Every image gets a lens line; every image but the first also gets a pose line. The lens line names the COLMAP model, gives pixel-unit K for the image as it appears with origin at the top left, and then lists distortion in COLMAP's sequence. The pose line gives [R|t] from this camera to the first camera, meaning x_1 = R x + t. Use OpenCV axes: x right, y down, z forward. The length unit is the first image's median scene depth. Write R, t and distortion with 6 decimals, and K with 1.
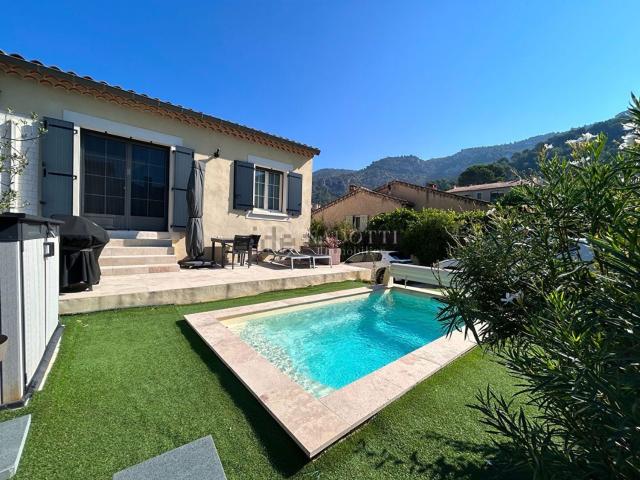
lens RADIAL K [[267.1, 0, 320.0], [0, 267.1, 240.0], [0, 0, 1]] dist [-0.000346, 0.000008]
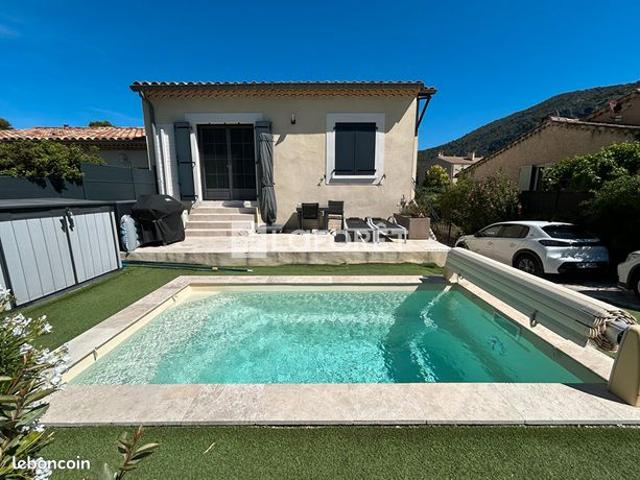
lens RADIAL K [[271.5, 0, 320.4], [0, 271.5, 231.8], [0, 0, 1]] dist [0.000253, -0.000076]
pose [[0.748948, 0.055188, -0.660326, 0.468534], [0.017189, 0.994572, 0.102620, -0.015939], [0.662406, -0.088207, 0.743934, 0.338149]]
